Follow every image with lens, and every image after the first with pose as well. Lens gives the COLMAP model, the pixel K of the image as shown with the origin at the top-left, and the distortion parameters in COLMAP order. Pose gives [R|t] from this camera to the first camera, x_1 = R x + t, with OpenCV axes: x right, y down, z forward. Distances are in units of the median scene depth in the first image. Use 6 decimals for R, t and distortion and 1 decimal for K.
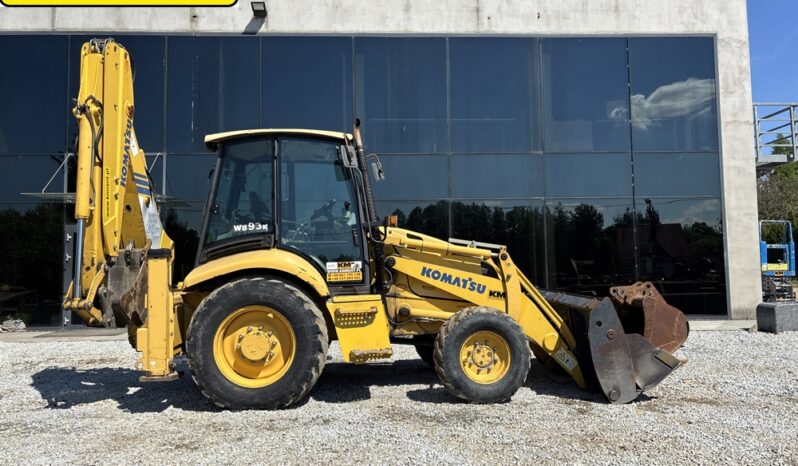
lens RADIAL K [[603.9, 0, 395.1], [0, 603.9, 230.3], [0, 0, 1]] dist [0.042295, -0.050610]
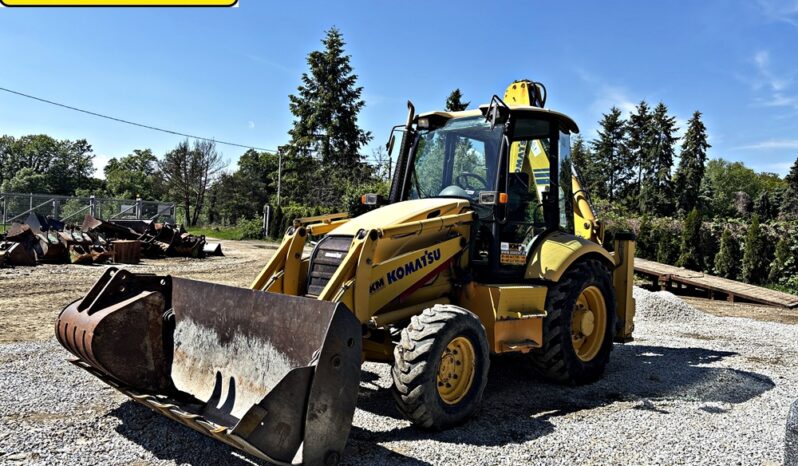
lens RADIAL K [[603.9, 0, 396.3], [0, 603.9, 226.2], [0, 0, 1]] dist [0.042295, -0.050610]
pose [[-0.743845, -0.015399, -0.668175, 0.641027], [0.008285, 0.999445, -0.032257, 0.063989], [0.668301, -0.029530, -0.743305, 1.736911]]
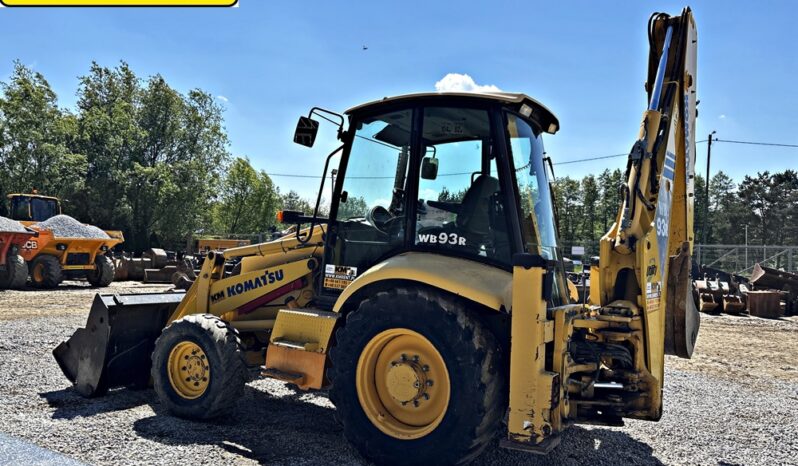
lens RADIAL K [[603.9, 0, 407.4], [0, 603.9, 231.0], [0, 0, 1]] dist [0.042295, -0.050610]
pose [[-0.830818, 0.009845, 0.556457, -0.603265], [-0.048726, 0.994717, -0.090349, 0.083293], [-0.554407, -0.102178, -0.825949, 1.779889]]
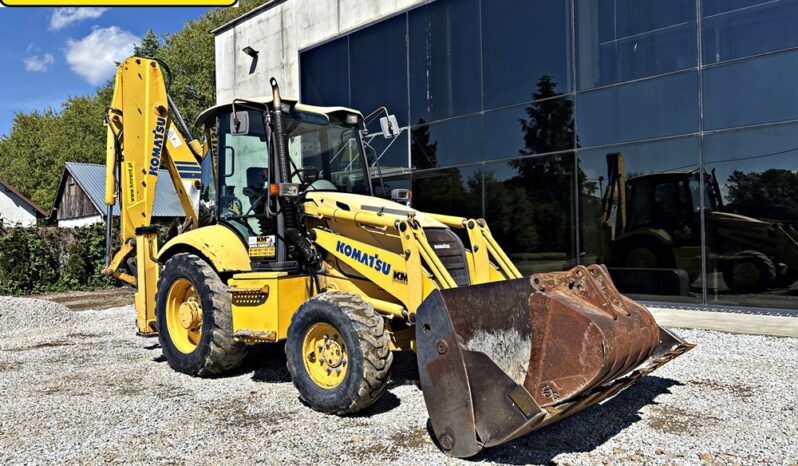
lens RADIAL K [[603.9, 0, 393.4], [0, 603.9, 239.0], [0, 0, 1]] dist [0.042295, -0.050610]
pose [[0.677708, -0.001994, -0.735329, 0.723145], [0.062136, 0.996575, 0.054564, 0.017251], [0.732701, -0.082669, 0.675510, 0.491656]]
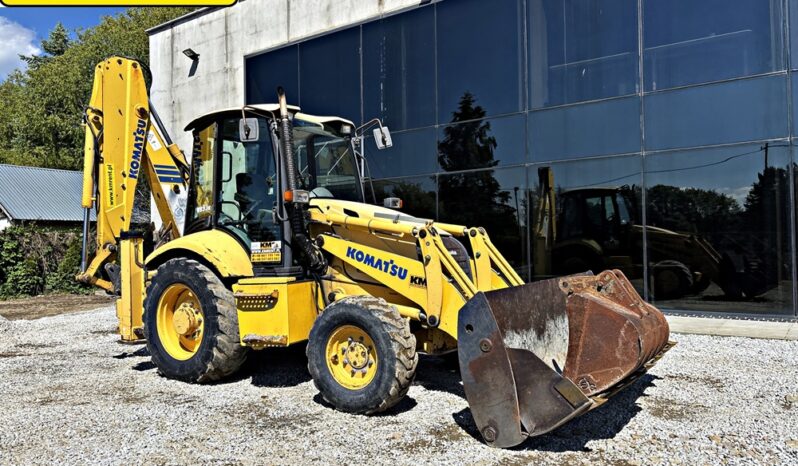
lens RADIAL K [[603.9, 0, 393.4], [0, 603.9, 234.4], [0, 0, 1]] dist [0.042295, -0.050610]
pose [[0.778986, -0.009404, -0.626970, 0.646350], [0.044826, 0.998164, 0.040722, 0.010649], [0.625437, -0.059826, 0.777978, 0.368295]]
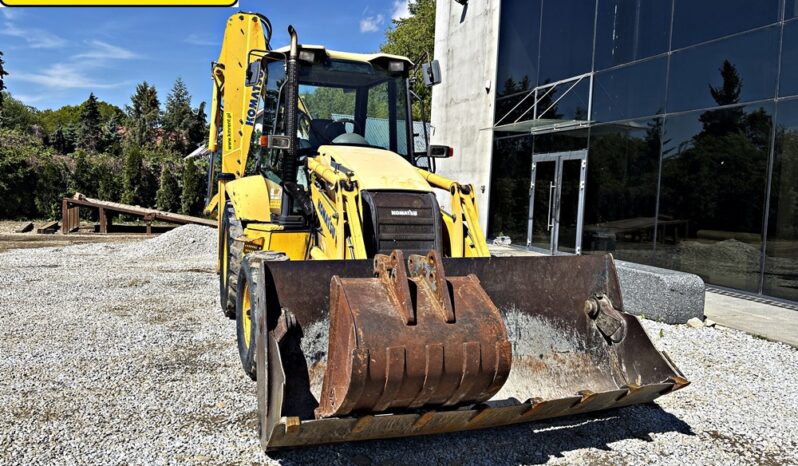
lens RADIAL K [[603.9, 0, 394.2], [0, 603.9, 230.3], [0, 0, 1]] dist [0.042295, -0.050610]
pose [[0.269963, 0.091090, -0.958552, 0.845390], [0.016358, 0.994938, 0.099155, 0.025987], [0.962732, -0.042448, 0.267107, 0.887359]]
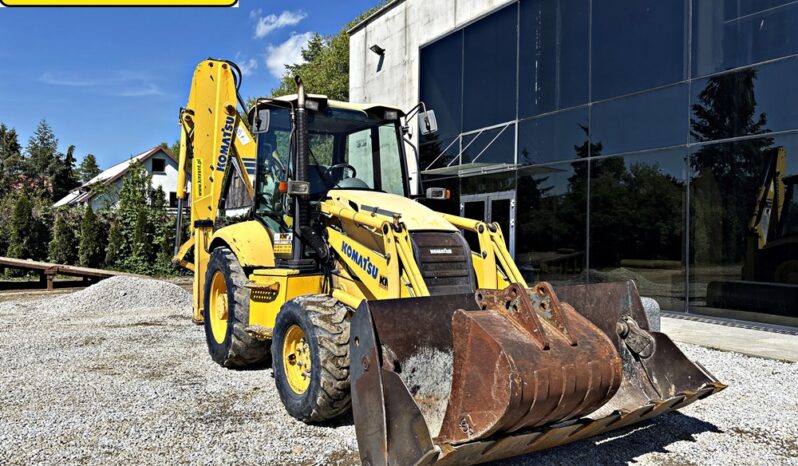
lens RADIAL K [[603.9, 0, 403.2], [0, 603.9, 229.8], [0, 0, 1]] dist [0.042295, -0.050610]
pose [[0.464692, 0.012652, -0.885382, 0.814254], [0.039771, 0.998591, 0.035144, 0.020530], [0.884579, -0.051544, 0.463534, 0.698747]]
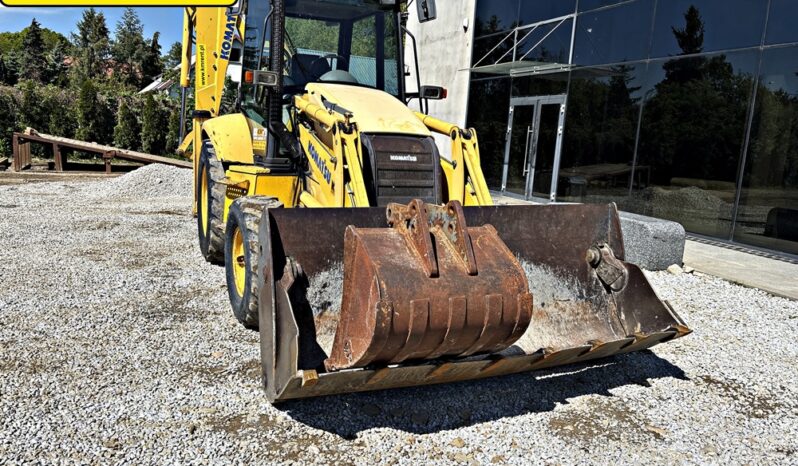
lens RADIAL K [[603.9, 0, 401.6], [0, 603.9, 237.4], [0, 0, 1]] dist [0.042295, -0.050610]
pose [[0.337755, 0.194972, -0.920819, 0.812354], [-0.005624, 0.978711, 0.205168, 0.024230], [0.941217, -0.064118, 0.331661, 0.855261]]
